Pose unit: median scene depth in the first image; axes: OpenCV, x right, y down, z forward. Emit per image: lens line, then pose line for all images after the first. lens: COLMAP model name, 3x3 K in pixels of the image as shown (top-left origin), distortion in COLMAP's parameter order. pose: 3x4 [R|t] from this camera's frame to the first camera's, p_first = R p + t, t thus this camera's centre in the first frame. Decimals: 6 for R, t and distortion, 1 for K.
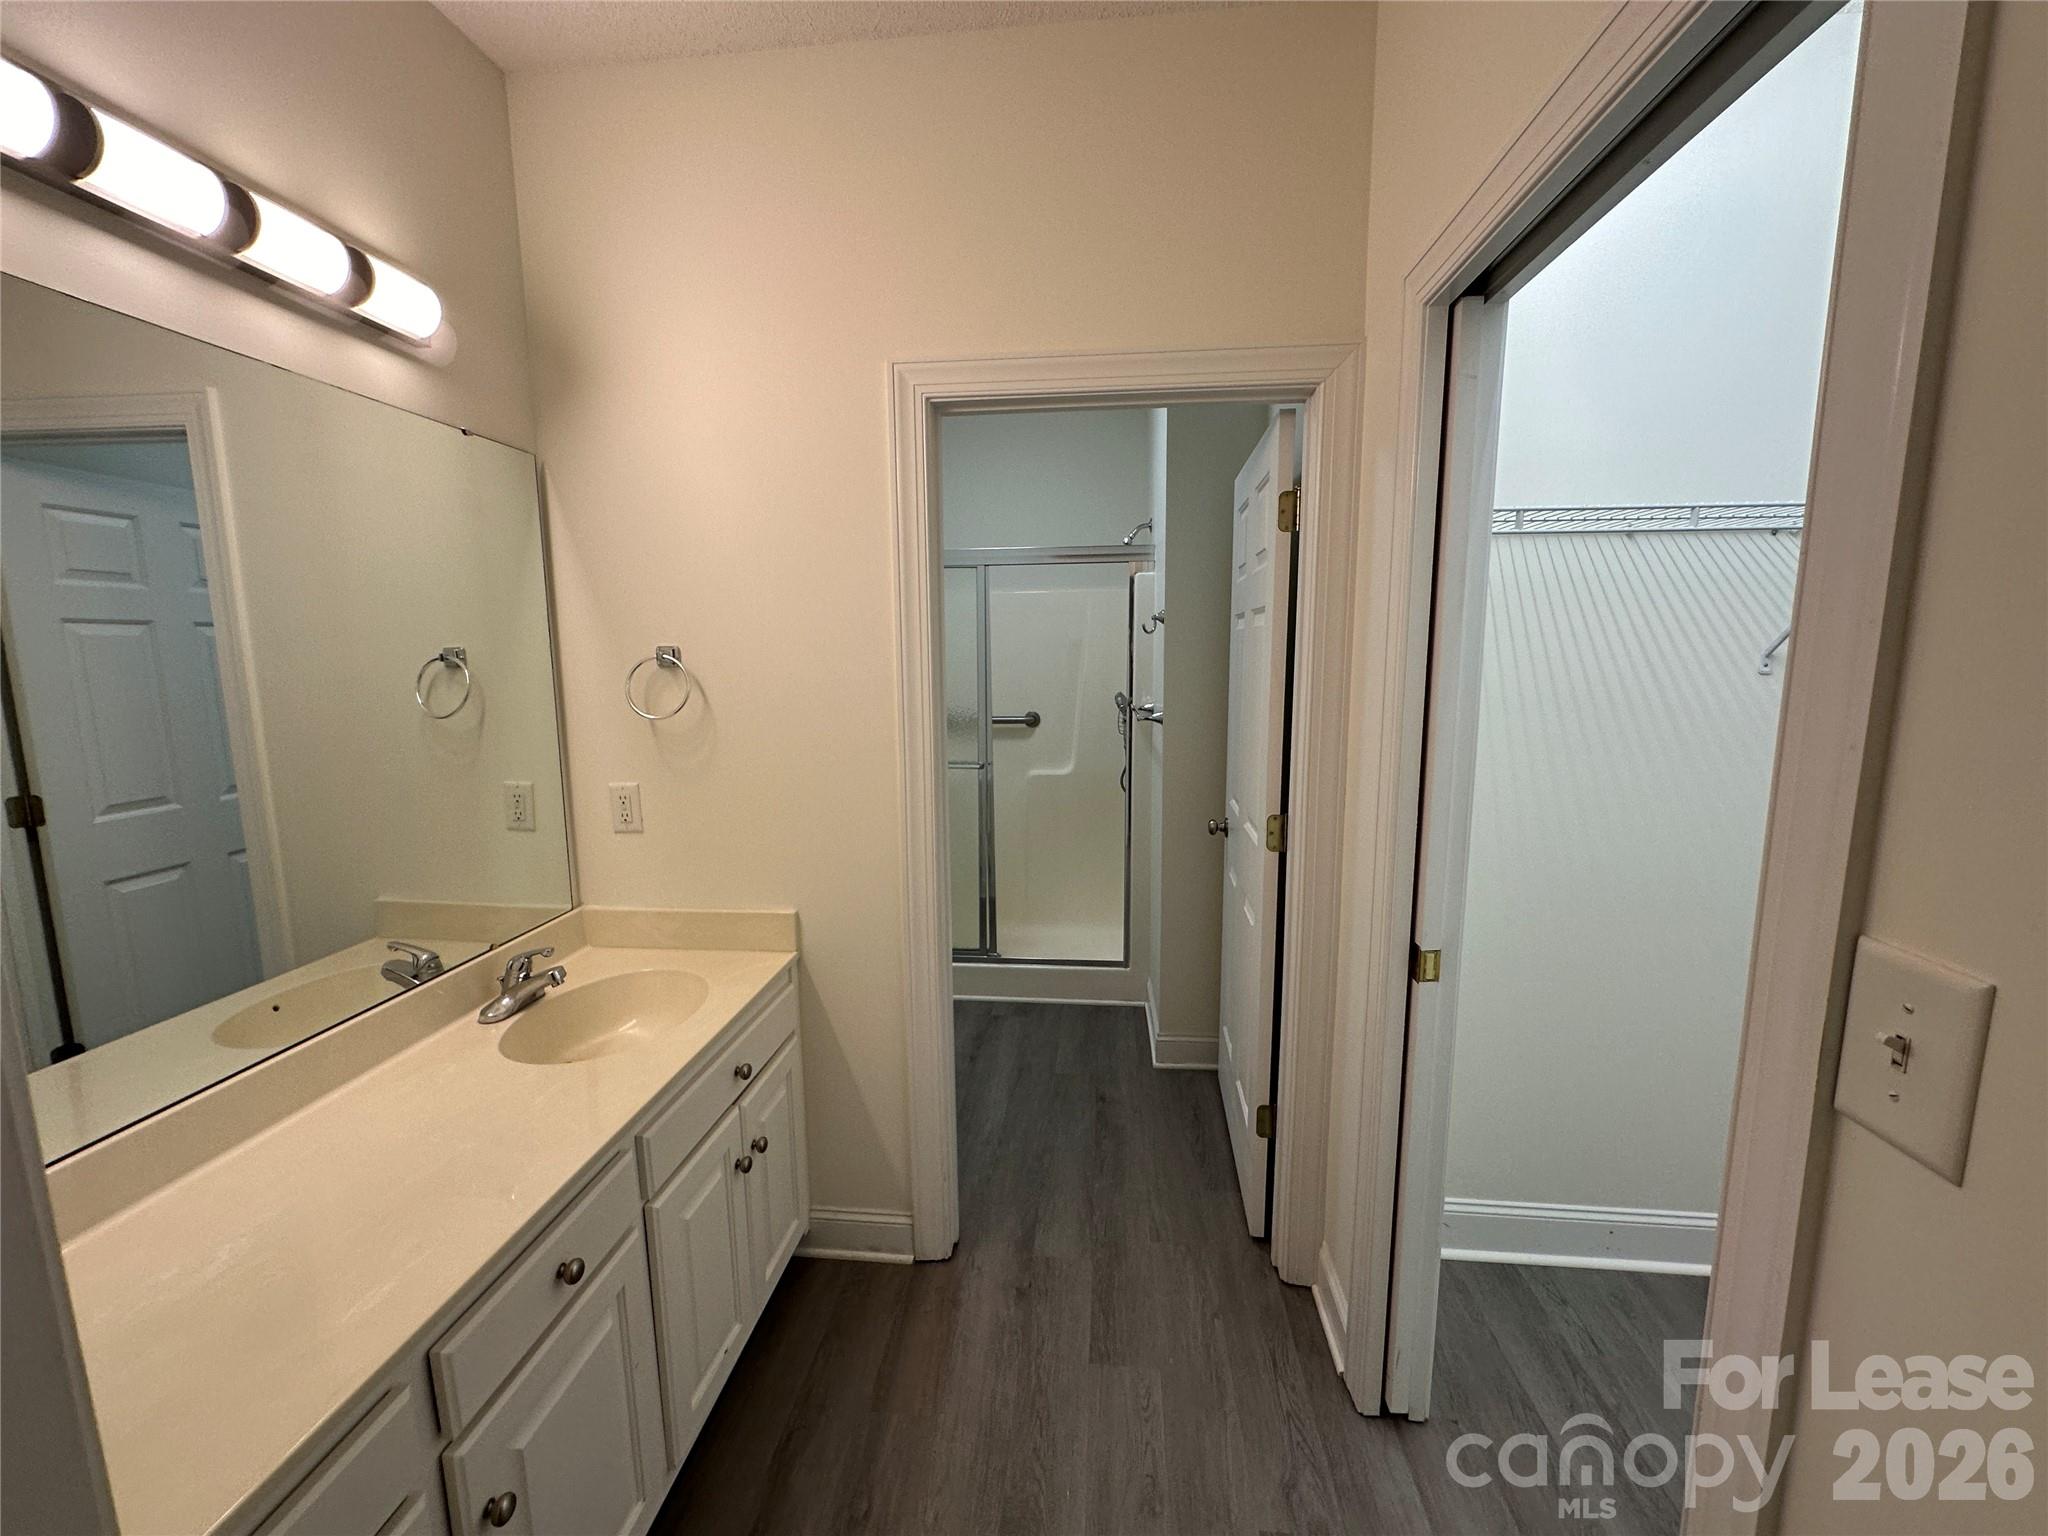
lens RADIAL K [[813.6, 0, 1024.0], [0, 813.6, 768.0], [0, 0, 1]] dist [-0.002739, -0.000058]
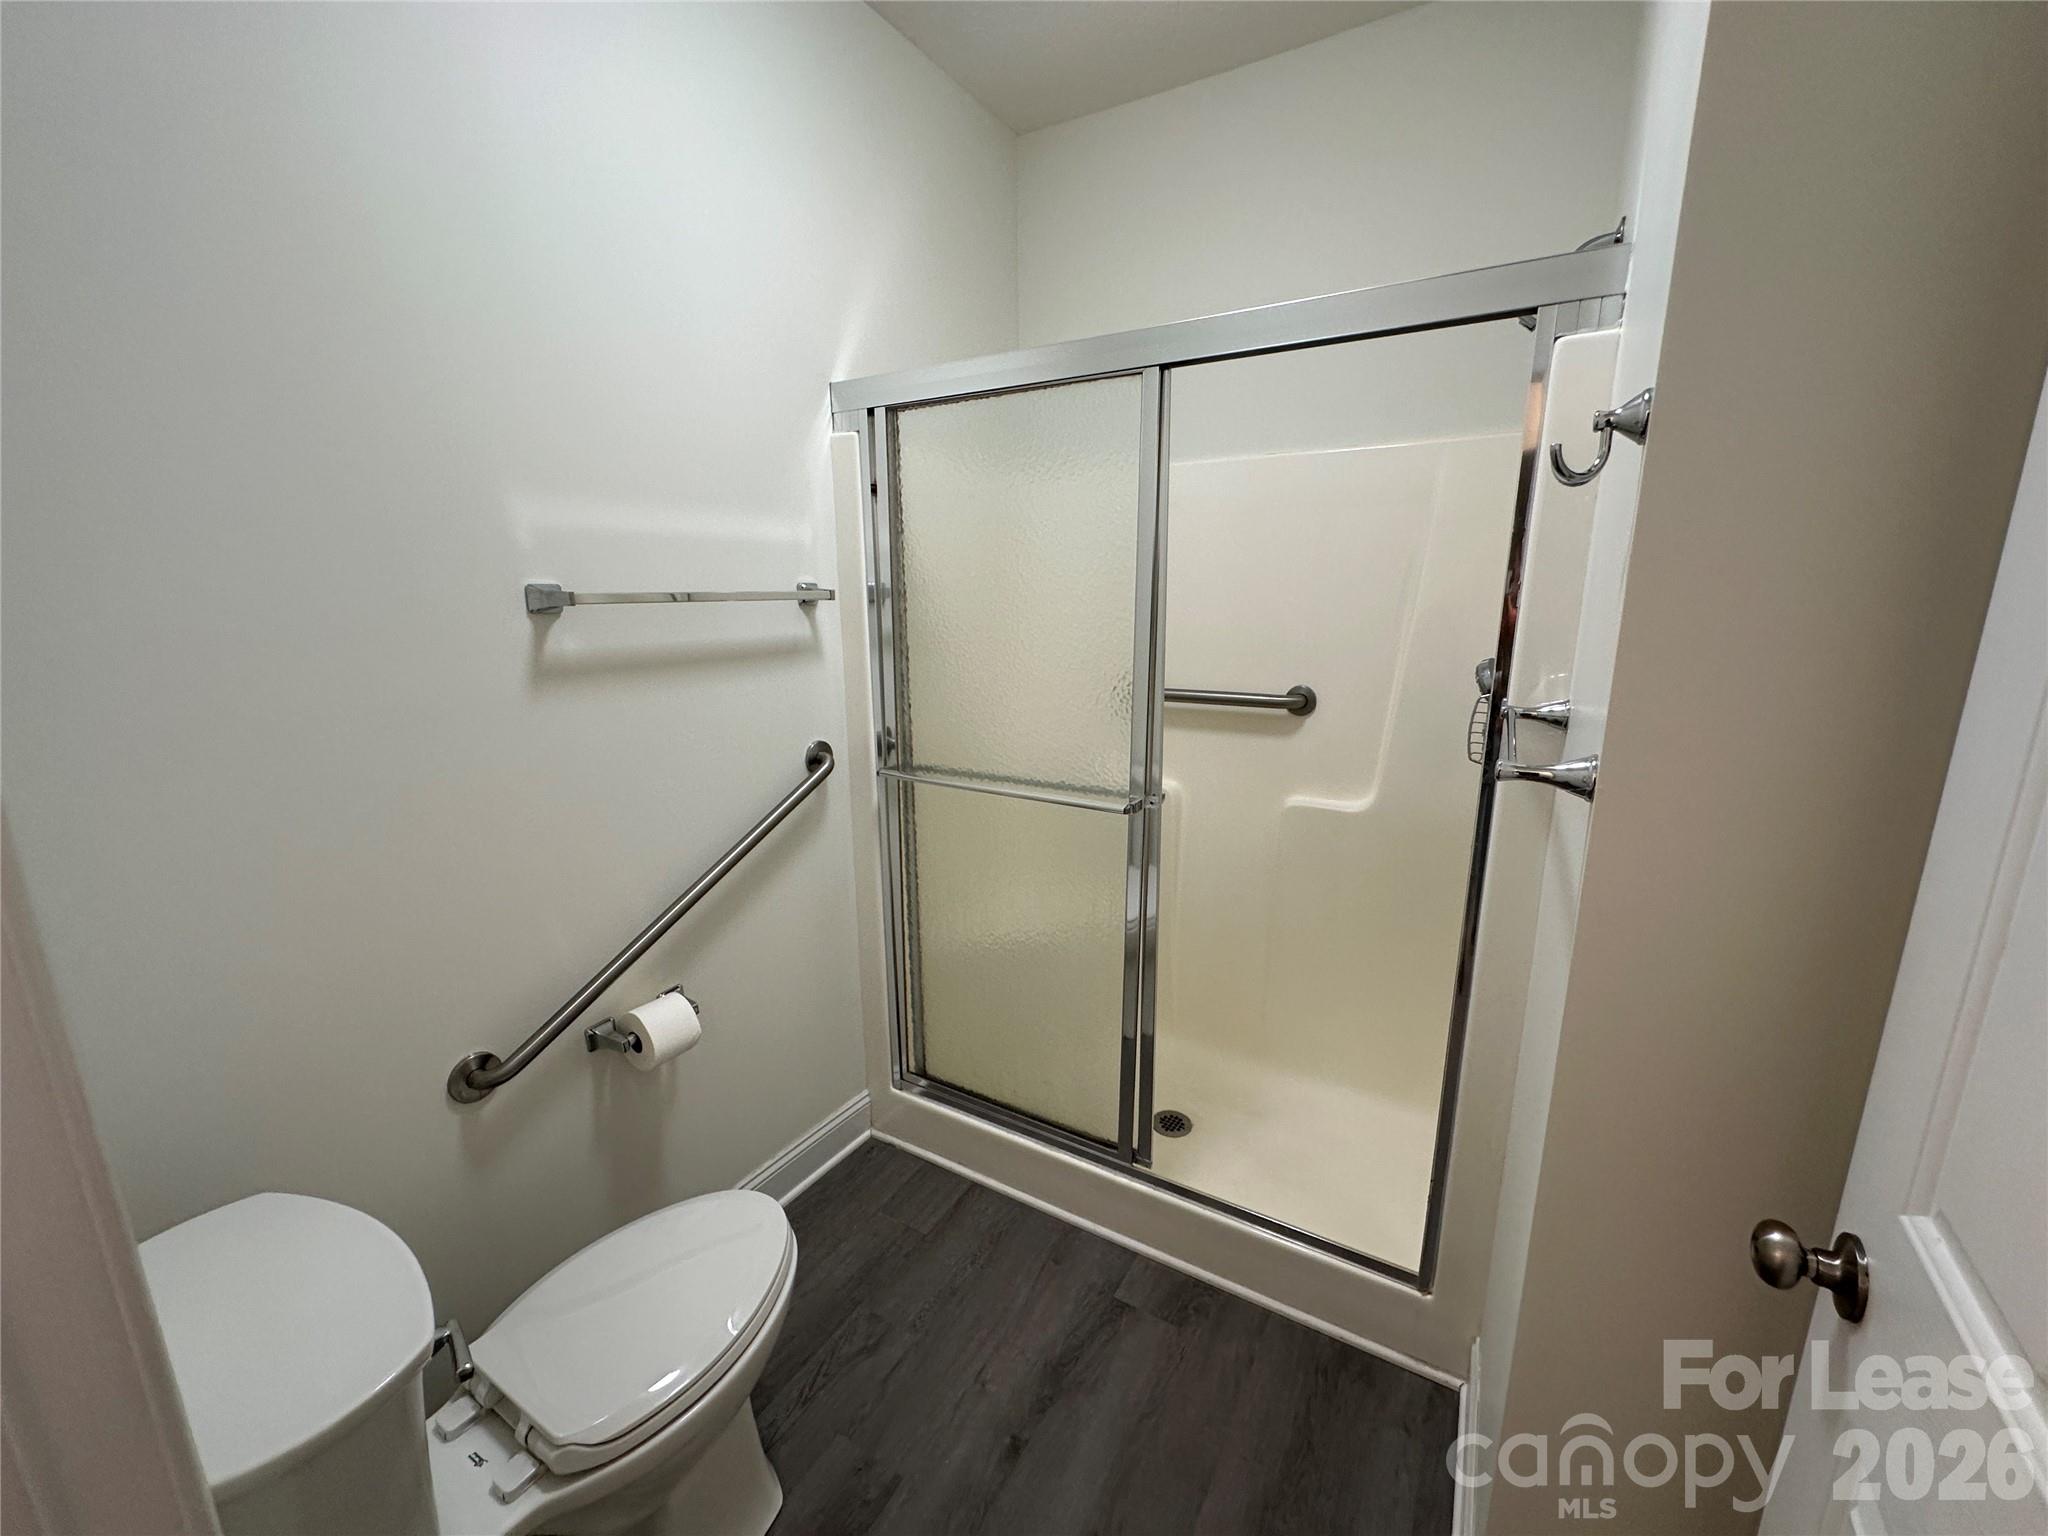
lens RADIAL K [[813.6, 0, 1024.0], [0, 813.6, 768.0], [0, 0, 1]] dist [-0.002739, -0.000058]
pose [[0.904480, 0.097053, -0.415328, 0.089397], [-0.065285, 0.993795, 0.090054, -0.065277], [0.421491, -0.054337, 0.905203, 0.550712]]
